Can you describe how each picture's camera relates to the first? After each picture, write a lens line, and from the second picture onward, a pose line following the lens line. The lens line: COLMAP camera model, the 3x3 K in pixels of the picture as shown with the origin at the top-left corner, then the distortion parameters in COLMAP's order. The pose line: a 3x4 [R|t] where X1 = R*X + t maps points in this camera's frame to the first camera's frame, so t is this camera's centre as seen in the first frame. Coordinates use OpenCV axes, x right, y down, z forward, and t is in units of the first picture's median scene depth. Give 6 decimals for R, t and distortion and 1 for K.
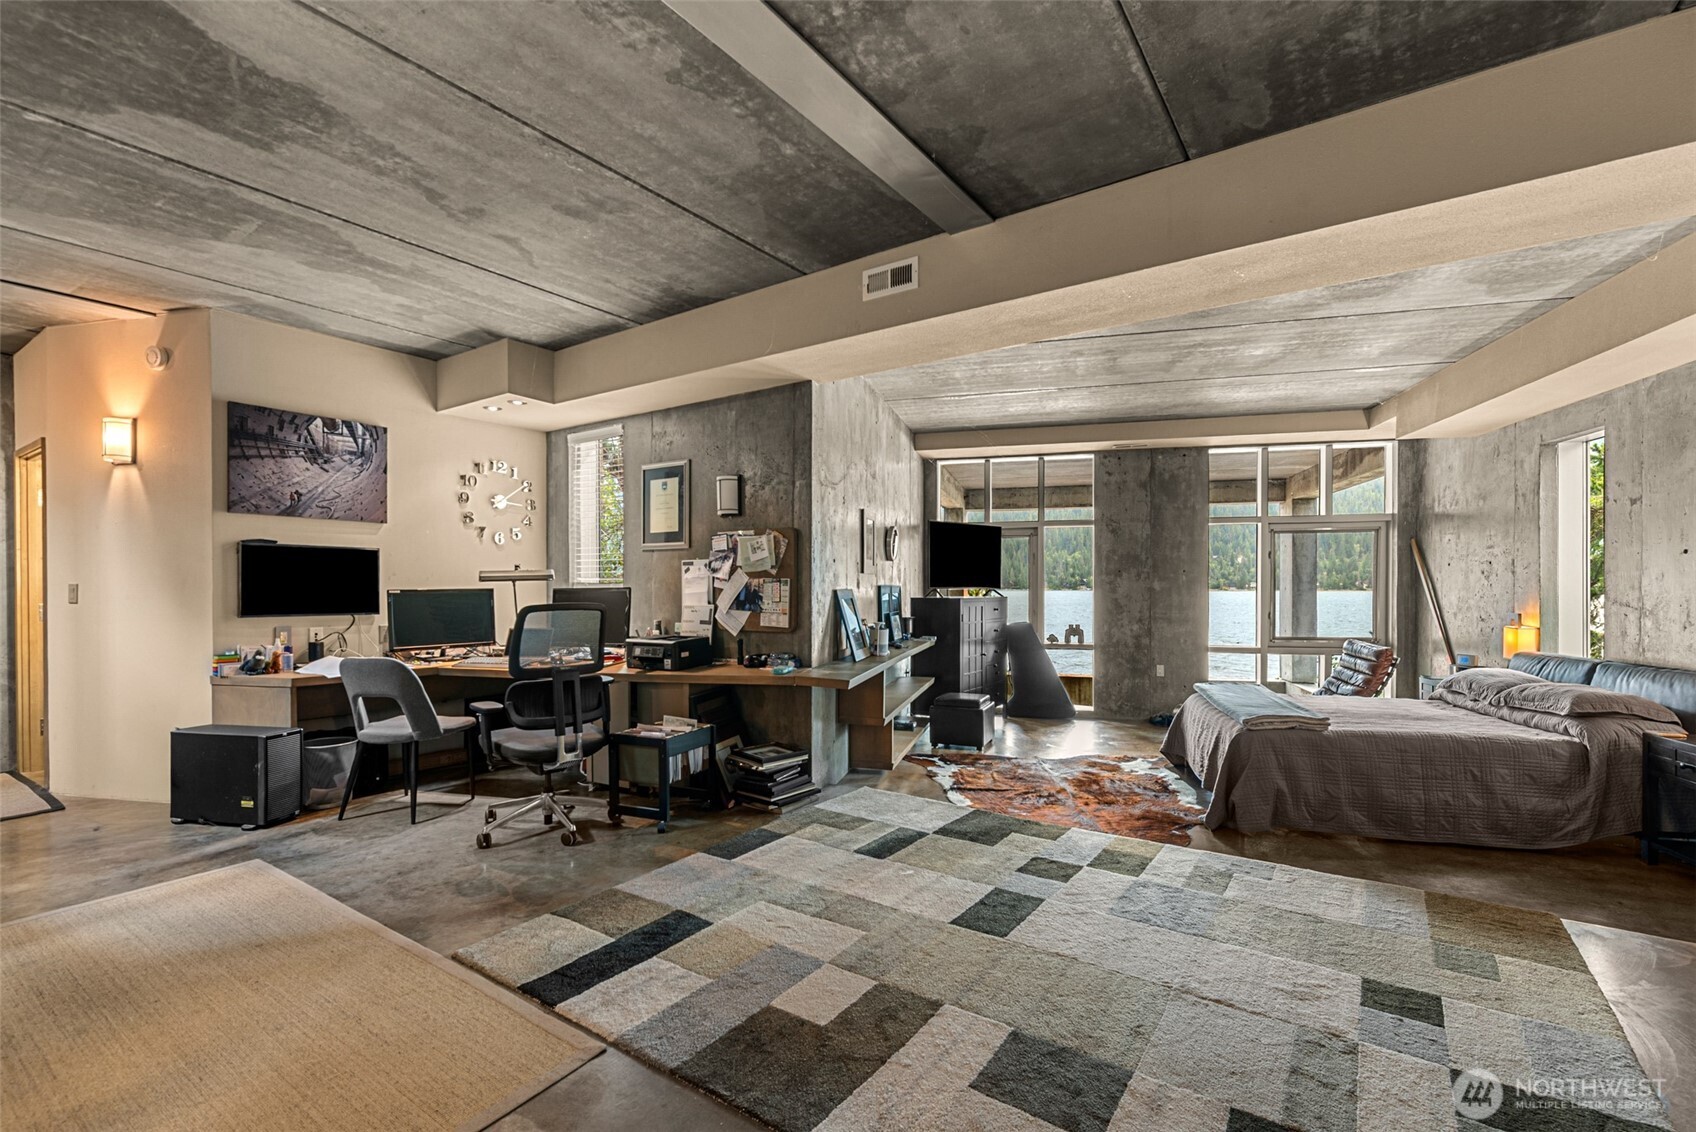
lens RADIAL K [[760.2, 0, 850.3], [0, 760.2, 588.5], [0, 0, 1]] dist [0.001105, -0.000157]
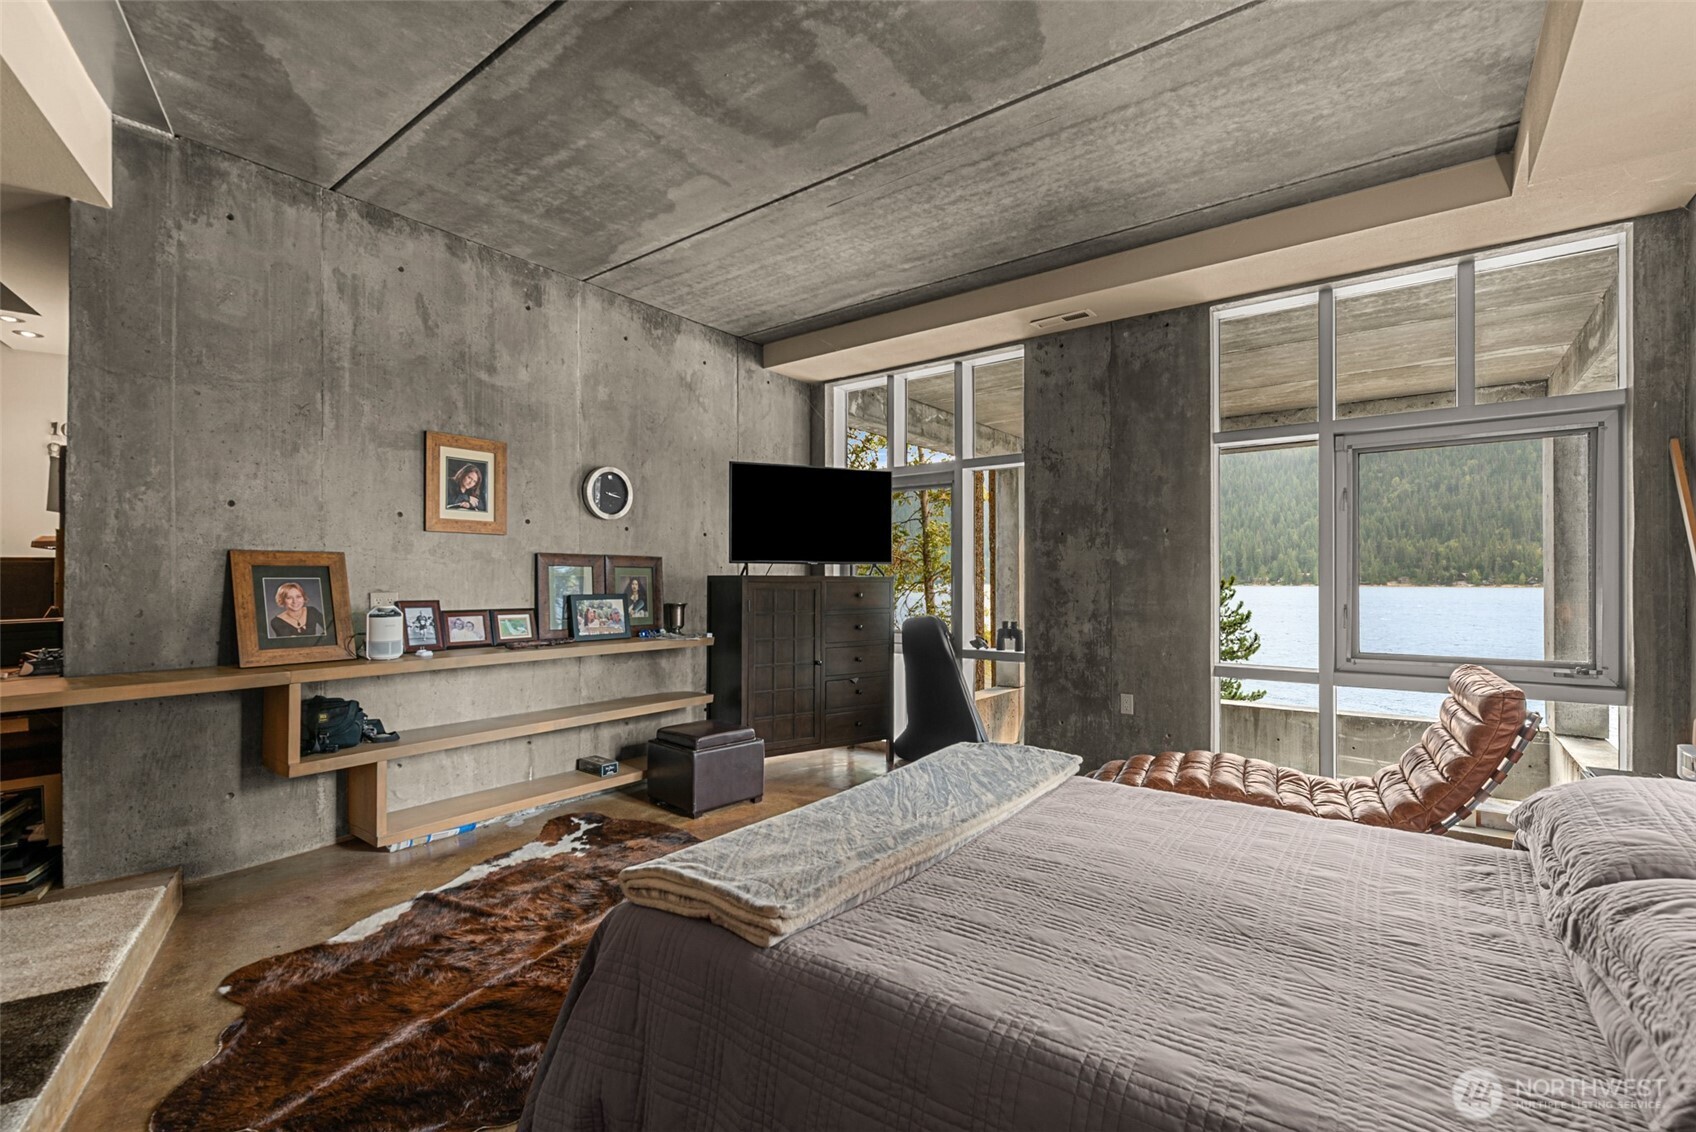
lens RADIAL K [[752.4, 0, 849.7], [0, 752.4, 578.0], [0, 0, 1]] dist [-0.001512, -0.000236]
pose [[0.926737, 0.001237, -0.375708, 0.713790], [-0.003484, 0.999980, -0.005303, 0.027108], [0.375694, 0.006224, 0.926723, 0.654910]]
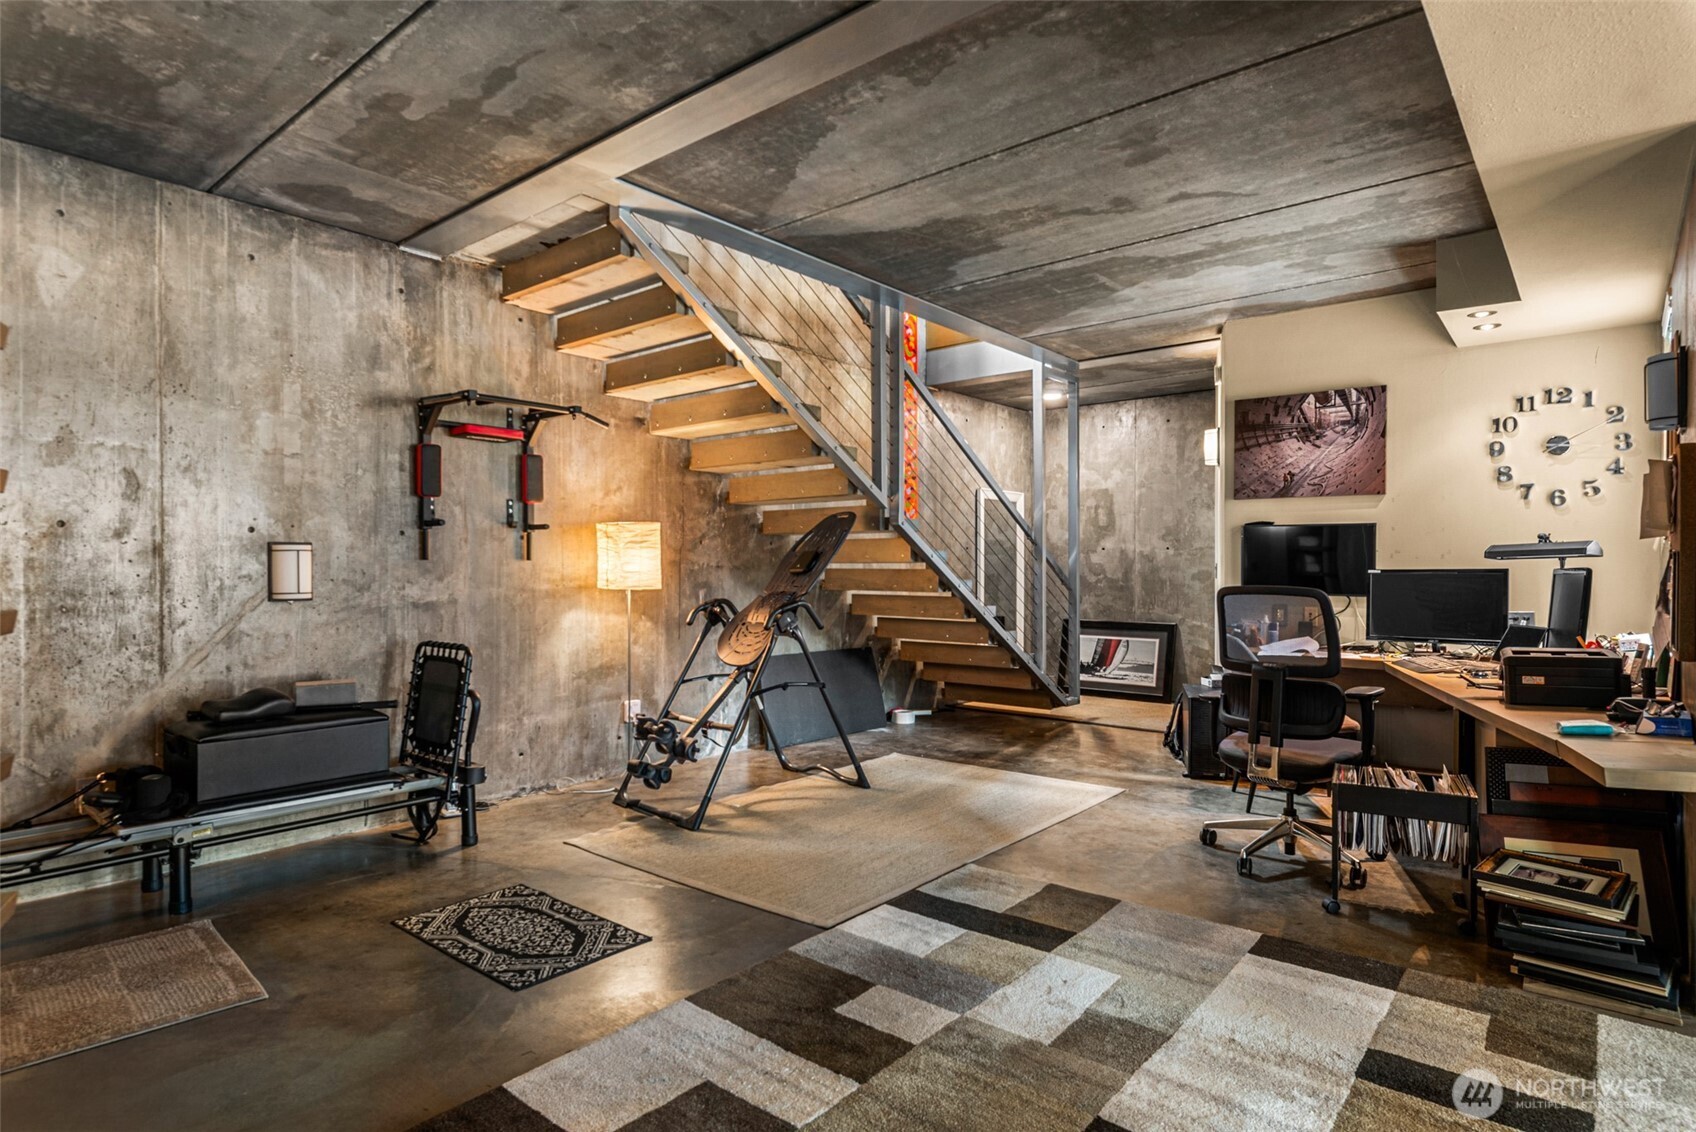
lens RADIAL K [[894.3, 0, 848.0], [0, 894.3, 566.0], [0, 0, 1]] dist [0.000678, 0.000051]
pose [[-0.084428, 0.001146, -0.996429, 0.505302], [-0.003982, 0.999991, 0.001488, -0.001558], [0.996422, 0.004093, -0.084422, 0.501551]]
